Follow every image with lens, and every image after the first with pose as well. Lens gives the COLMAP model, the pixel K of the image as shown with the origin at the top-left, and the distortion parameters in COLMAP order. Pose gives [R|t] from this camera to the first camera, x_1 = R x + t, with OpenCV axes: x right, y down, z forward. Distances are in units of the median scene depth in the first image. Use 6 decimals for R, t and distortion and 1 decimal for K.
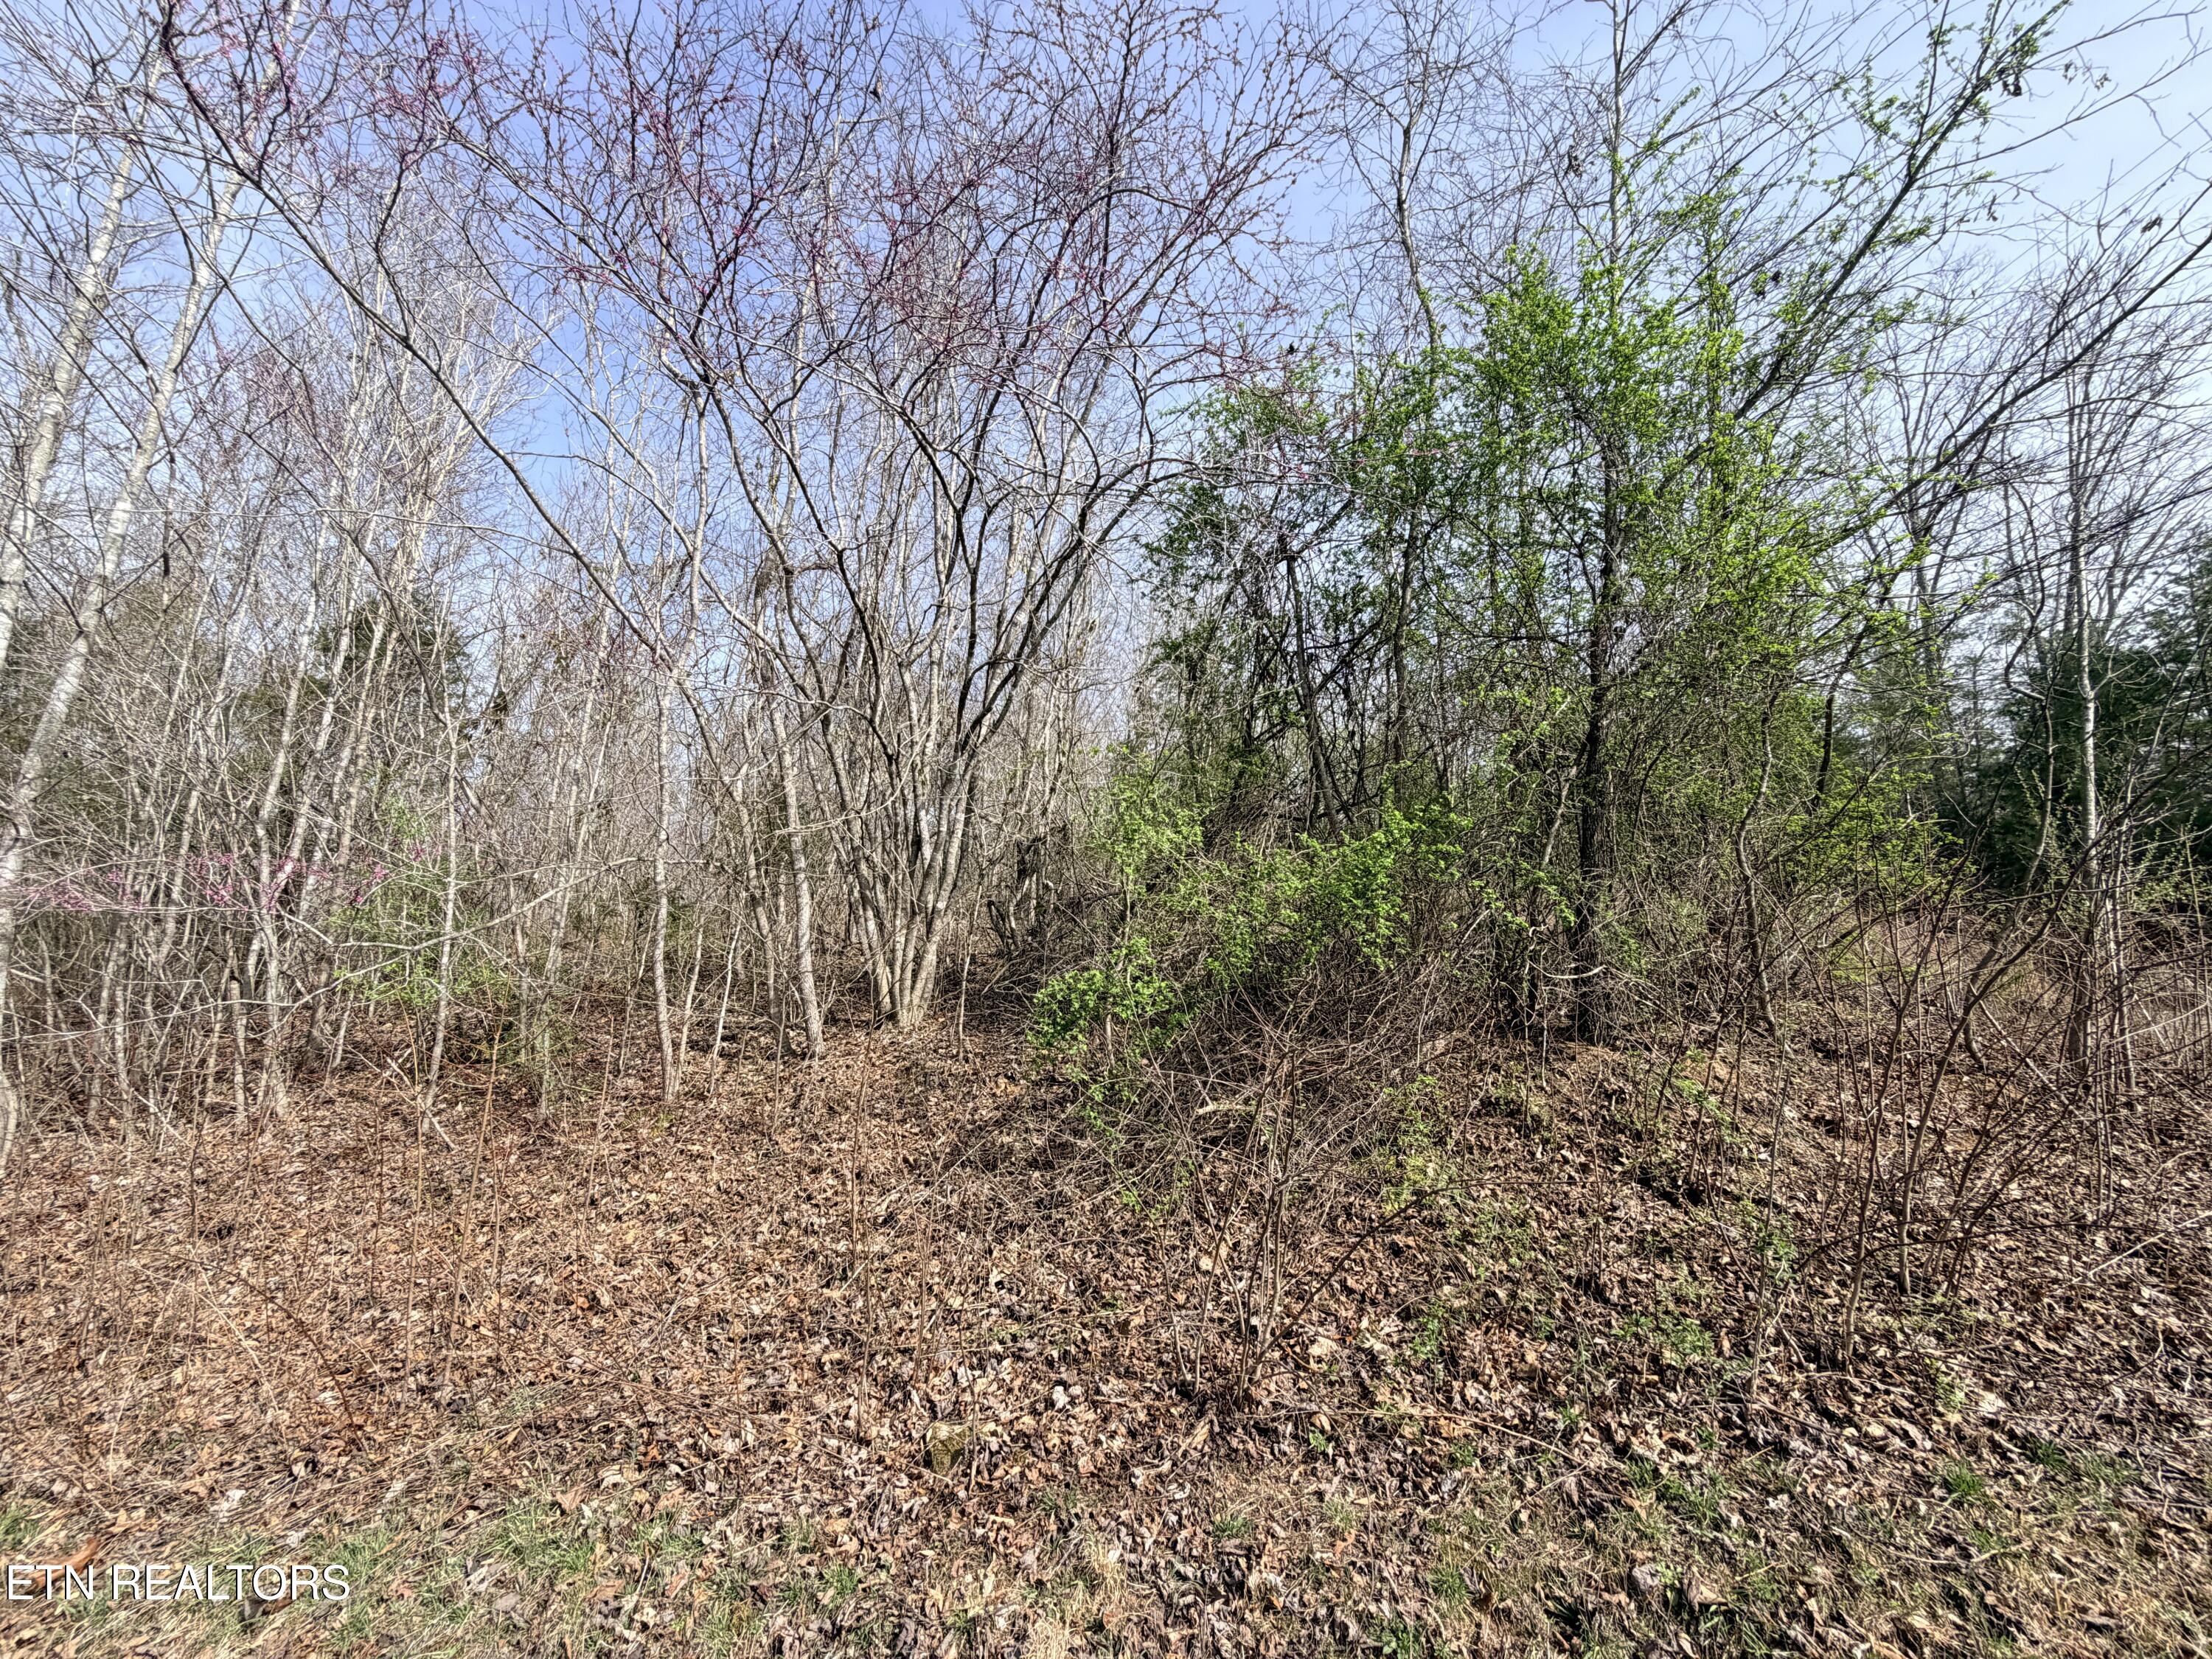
lens RADIAL K [[886.6, 0, 1106.0], [0, 886.6, 829.5], [0, 0, 1]] dist [0.000255, 0.000380]
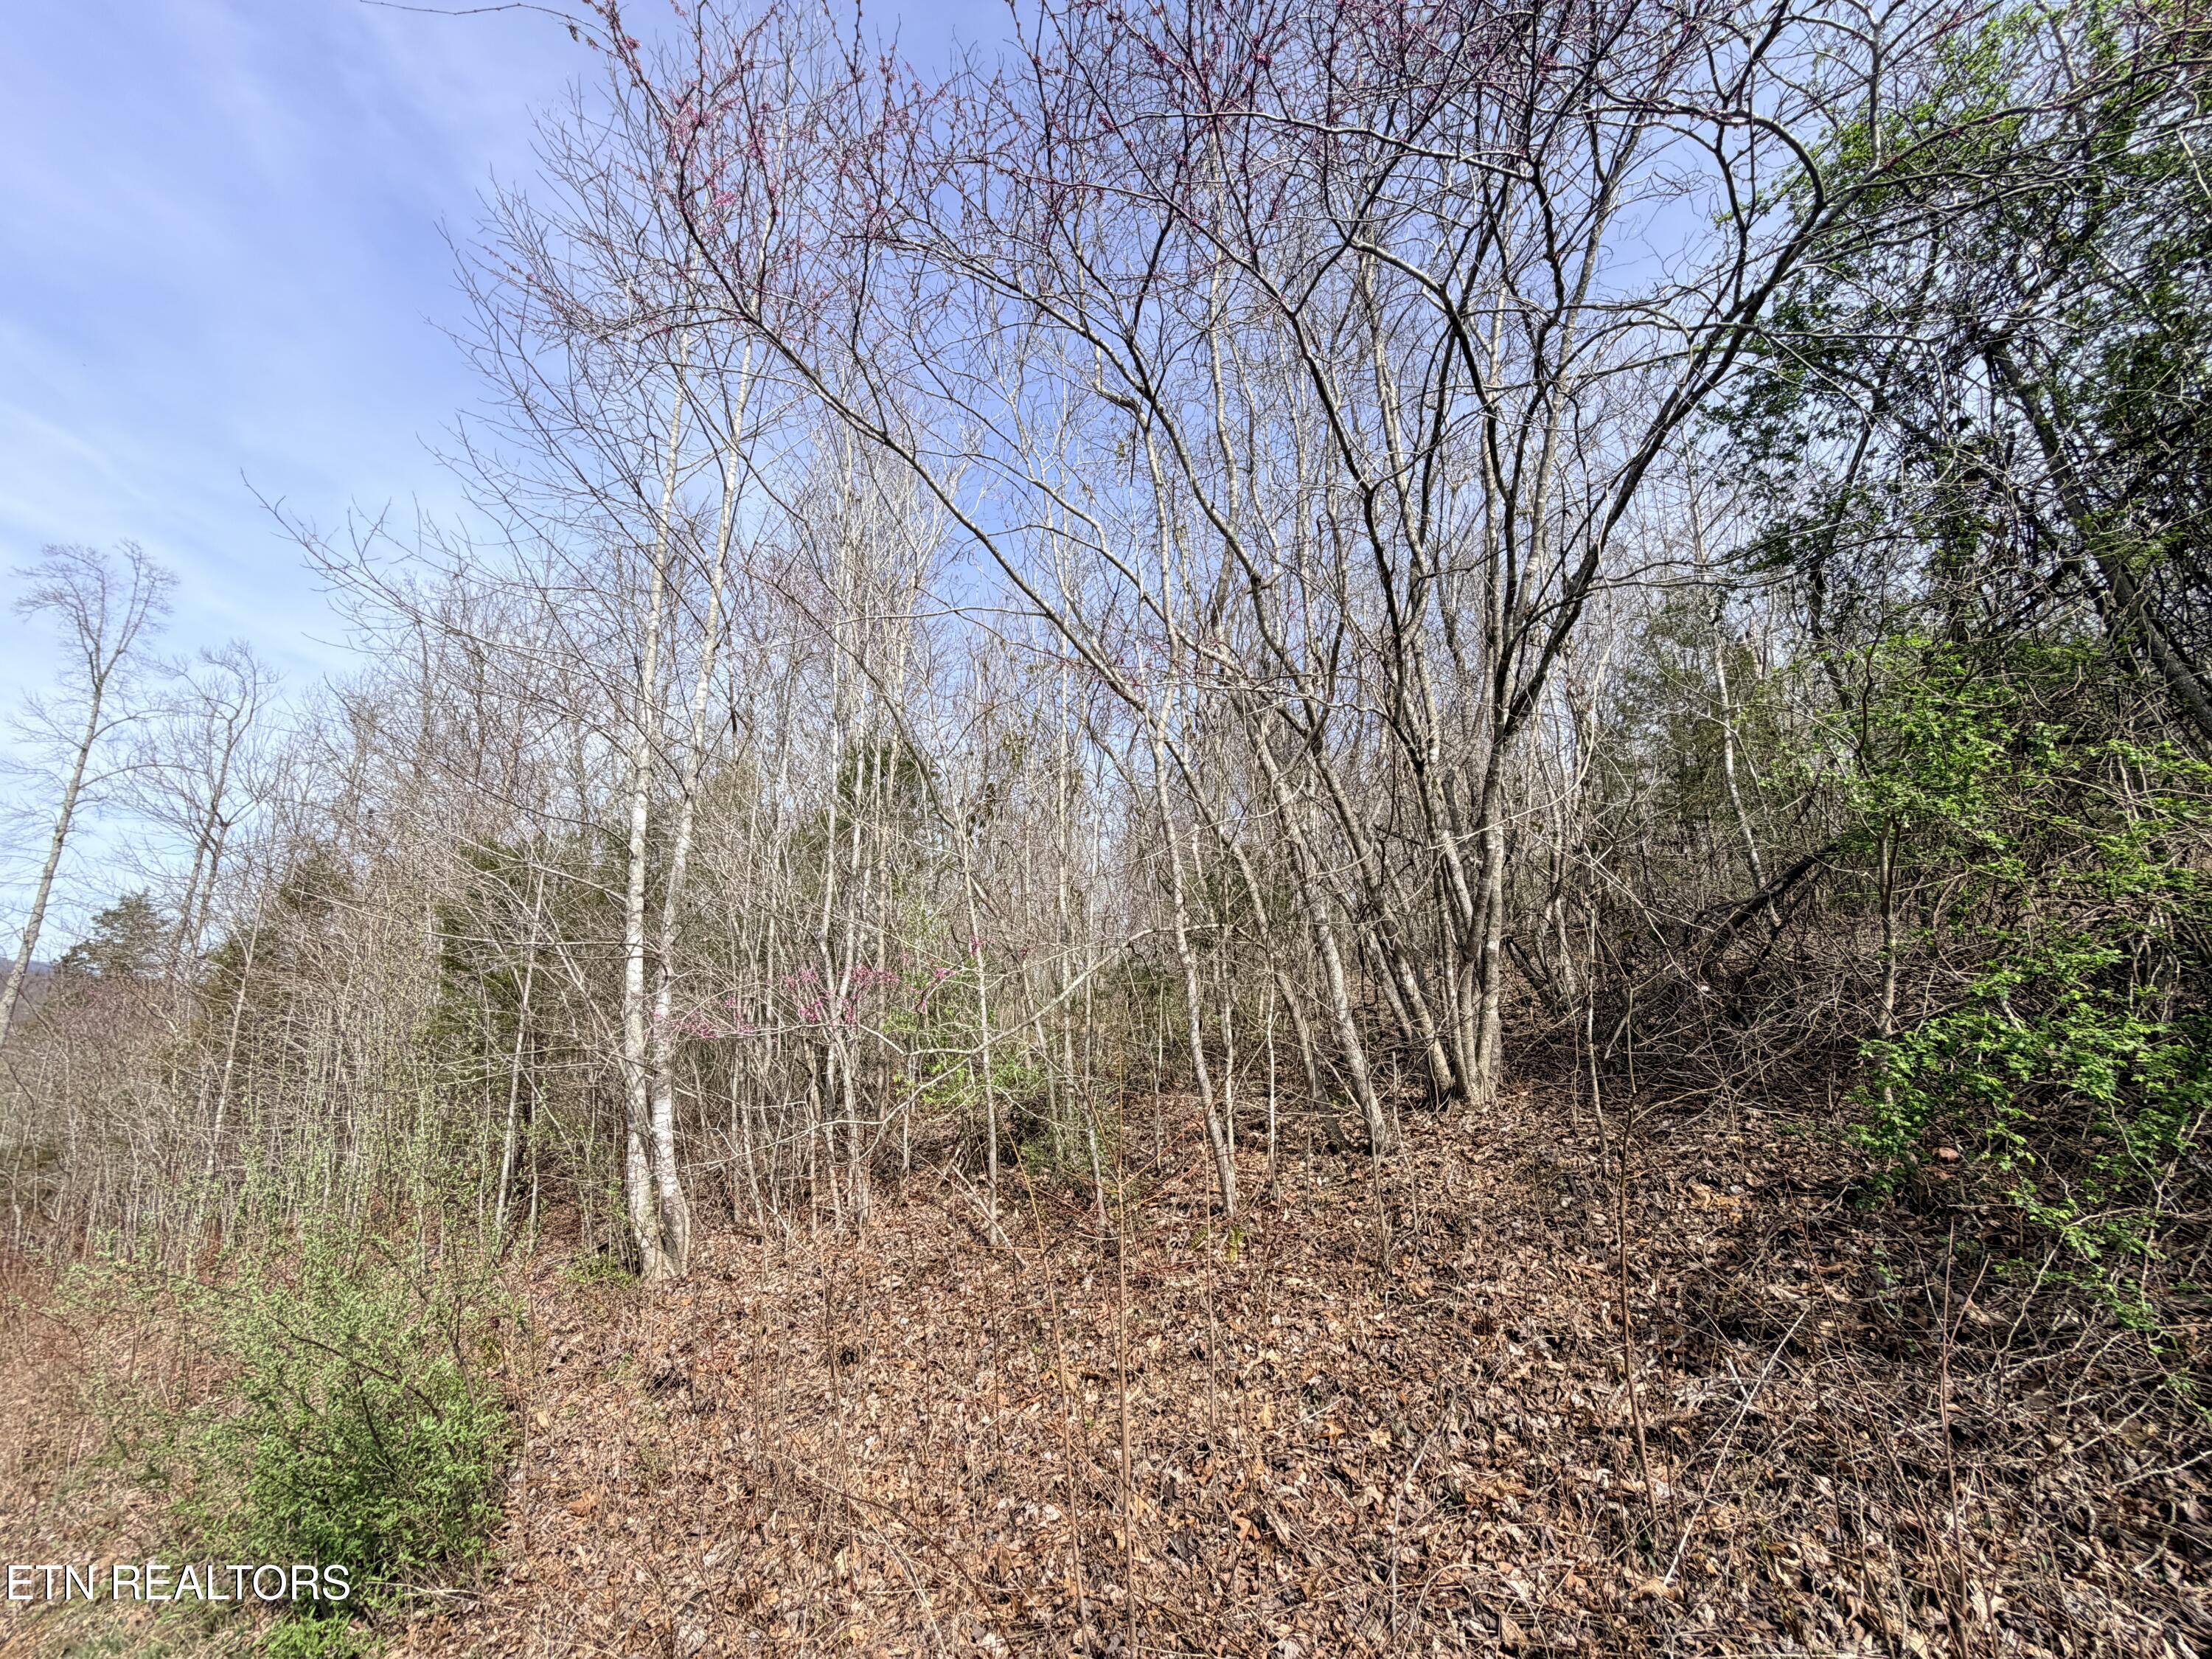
lens RADIAL K [[886.6, 0, 1106.0], [0, 886.6, 829.5], [0, 0, 1]] dist [0.000255, 0.000380]
pose [[0.897342, -0.168439, -0.407930, -0.193987], [0.143054, 0.985410, -0.092205, 0.009168], [0.417509, 0.024383, 0.908346, 0.173725]]
